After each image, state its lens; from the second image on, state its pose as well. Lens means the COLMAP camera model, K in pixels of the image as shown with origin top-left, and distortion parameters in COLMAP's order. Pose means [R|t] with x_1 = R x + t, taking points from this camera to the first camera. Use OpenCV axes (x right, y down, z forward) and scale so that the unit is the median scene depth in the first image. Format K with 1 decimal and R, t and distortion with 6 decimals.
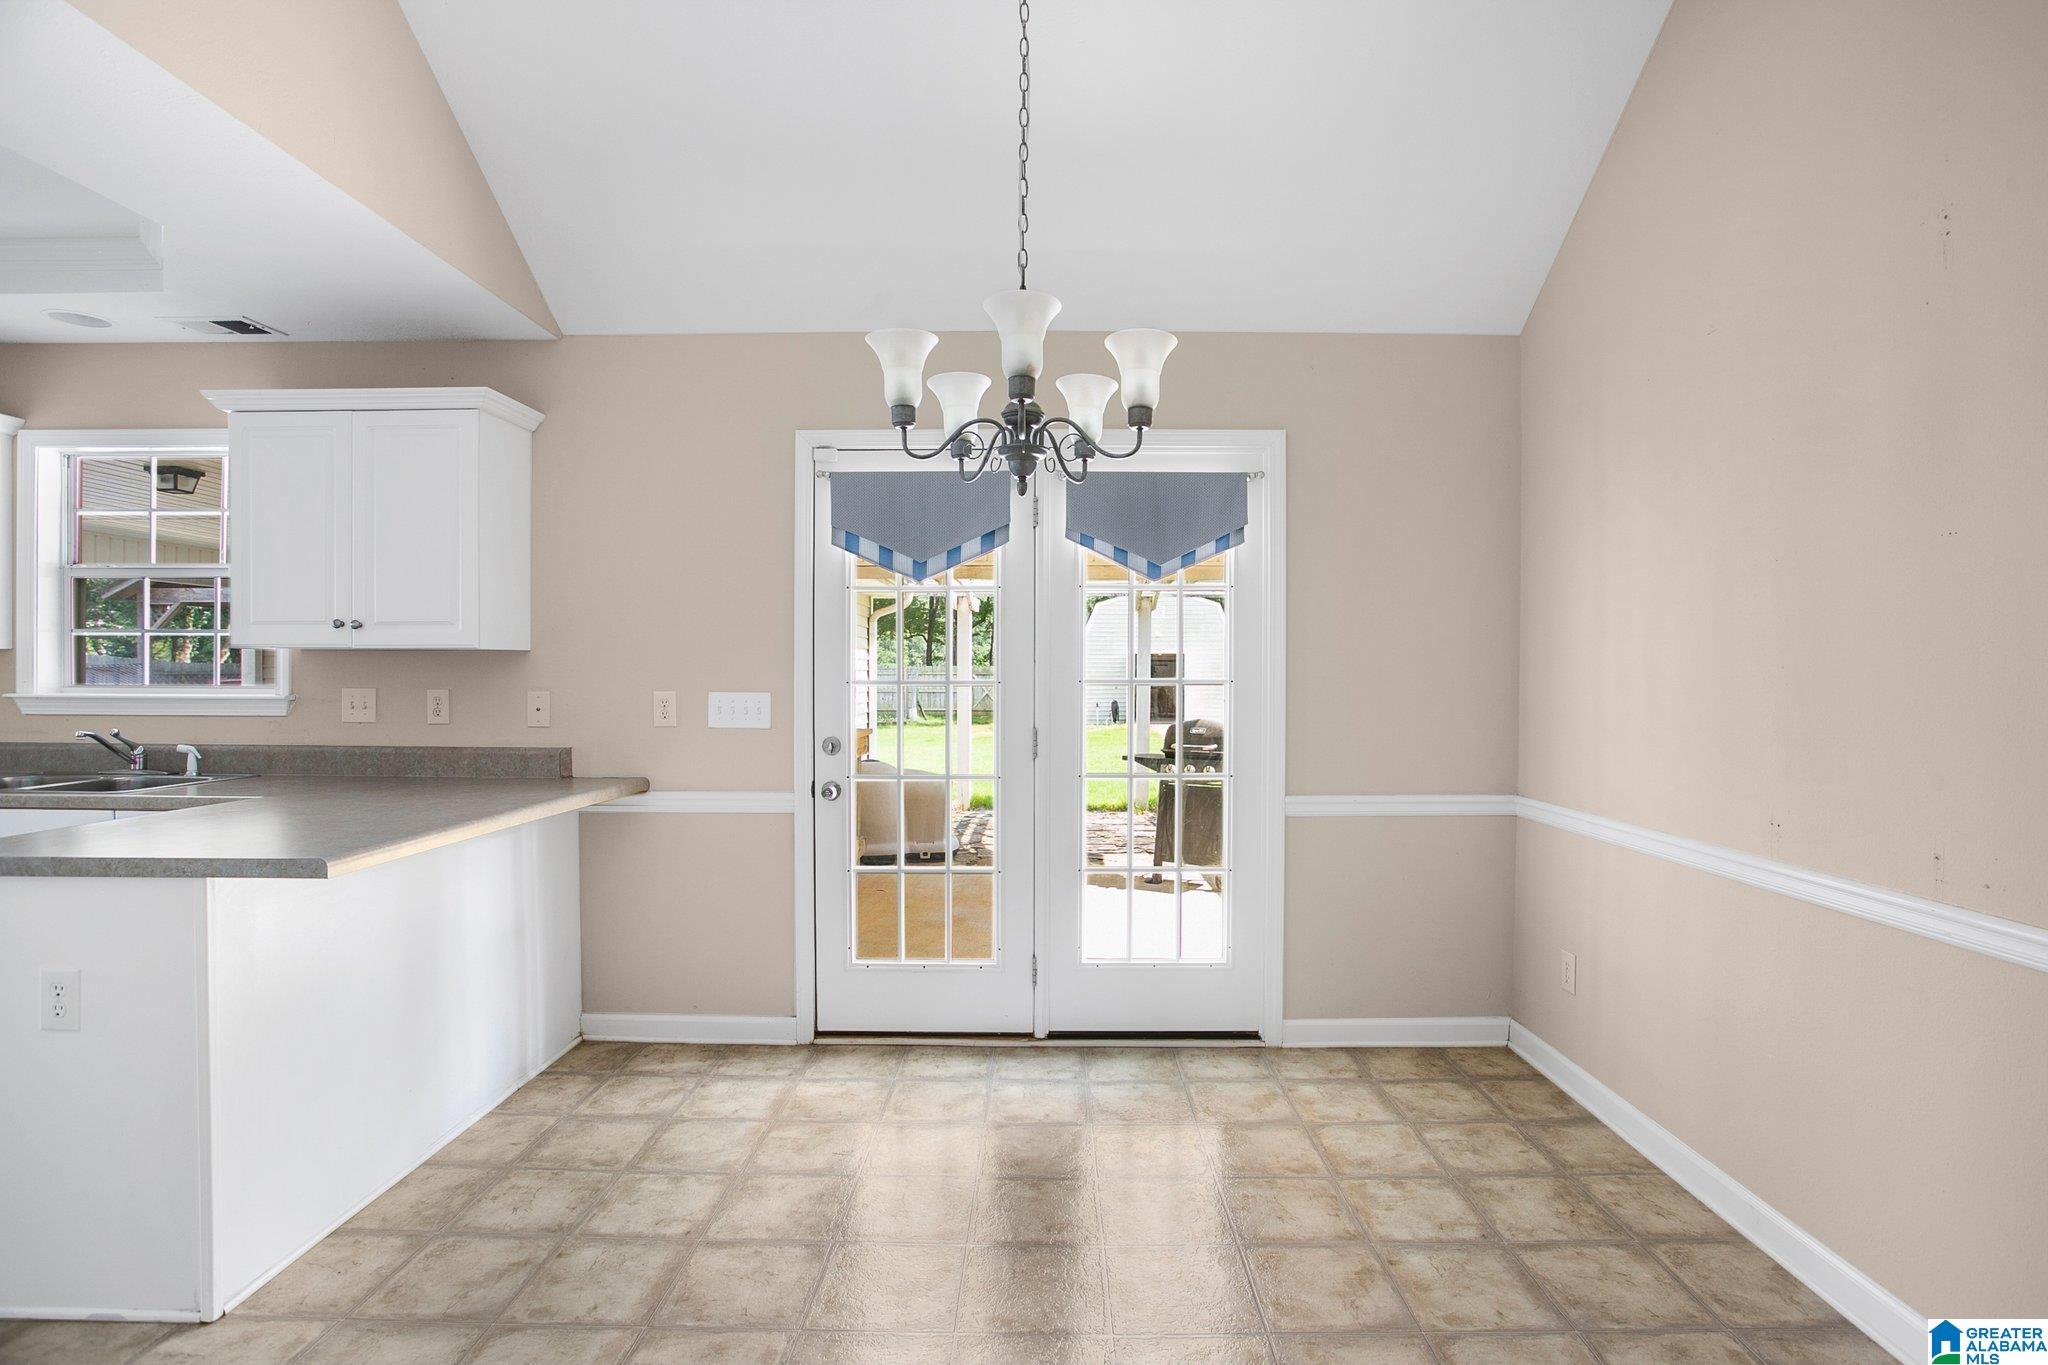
lens RADIAL K [[992.4, 0, 1037.0], [0, 992.4, 684.1], [0, 0, 1]] dist [-0.075321, 0.035226]
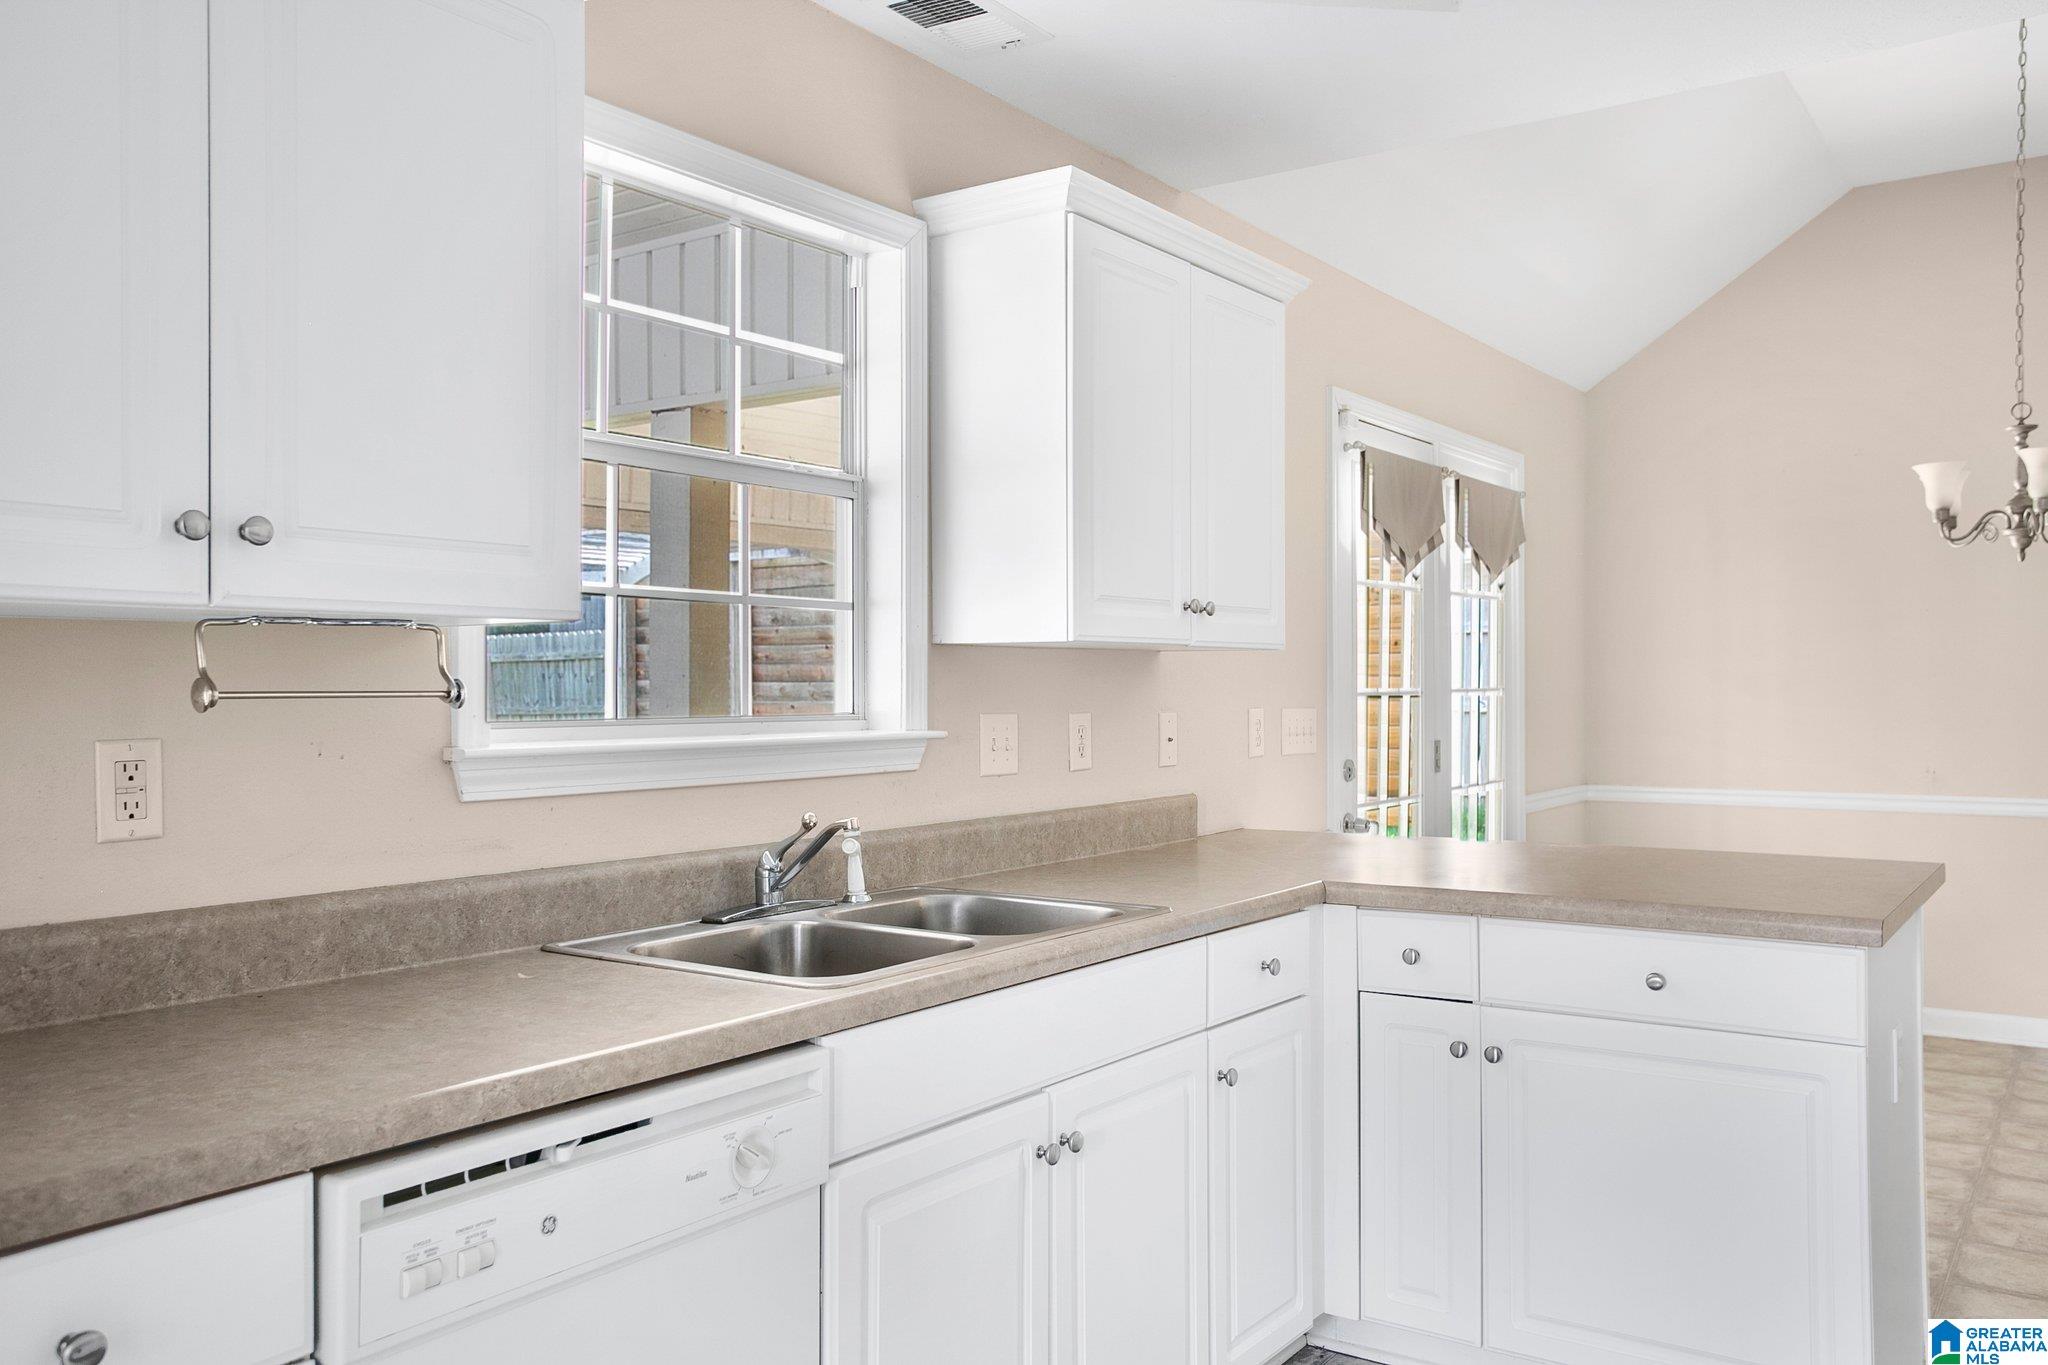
lens RADIAL K [[1582.8, 0, 1024.0], [0, 1582.8, 682.5], [0, 0, 1]] dist [-0.007865, -0.003550]
pose [[0.563223, -0.003525, 0.826297, -1.497941], [0.012352, 0.999915, -0.004153, -0.010416], [-0.826212, 0.012546, 0.563219, 0.481935]]
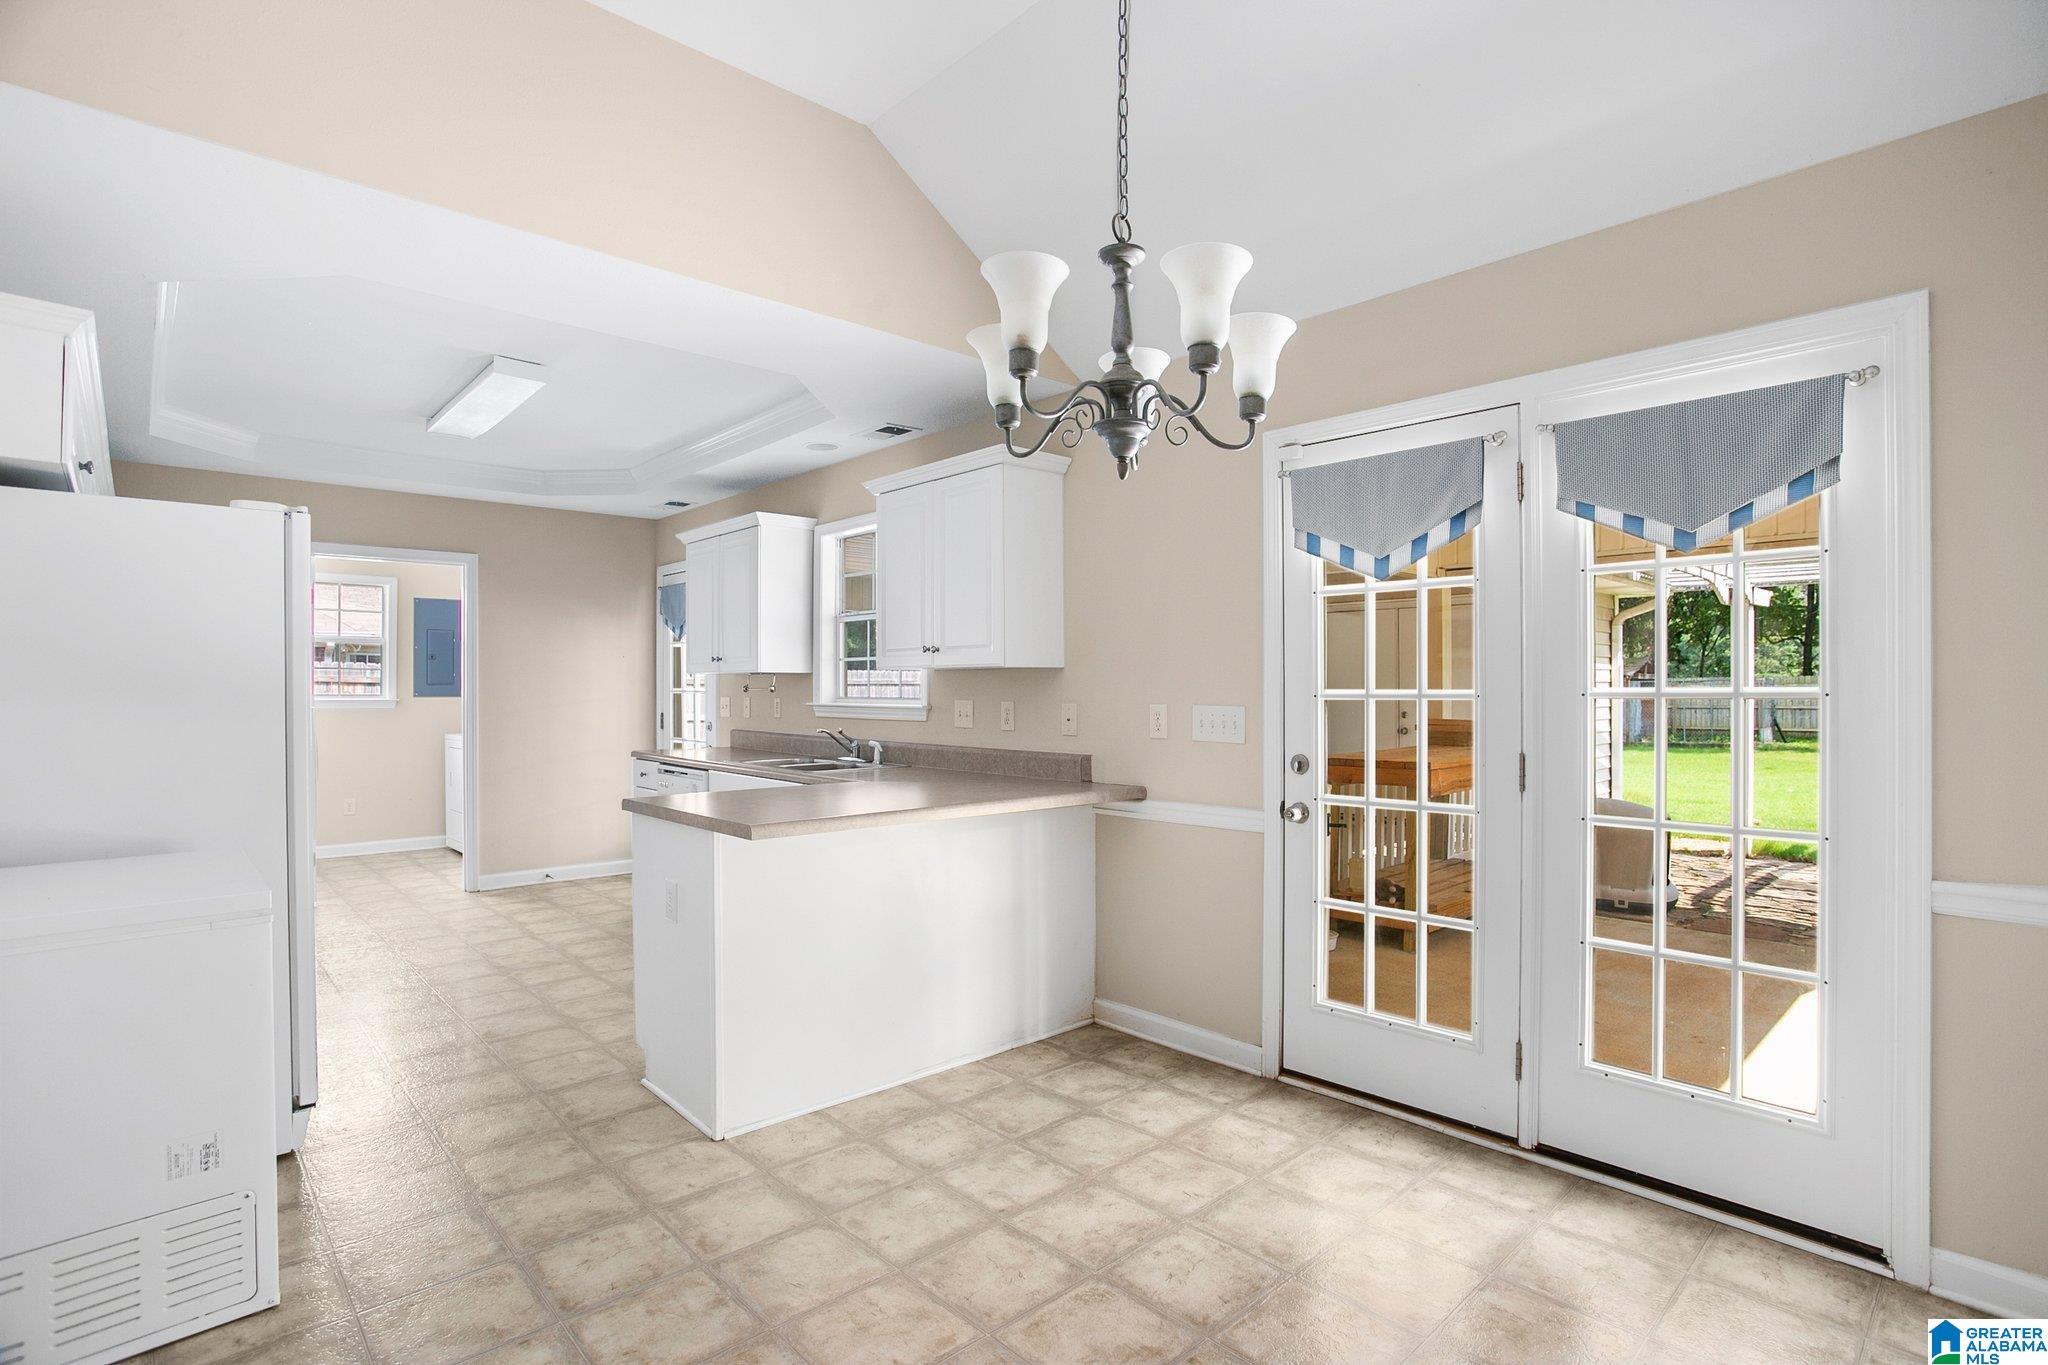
lens RADIAL K [[992.4, 0, 1037.0], [0, 992.4, 684.1], [0, 0, 1]] dist [-0.075321, 0.035226]
pose [[0.693525, -0.007086, -0.720398, 0.295732], [-0.002888, 0.999916, -0.012615, -0.000488], [0.720427, 0.010829, 0.693446, 0.182727]]
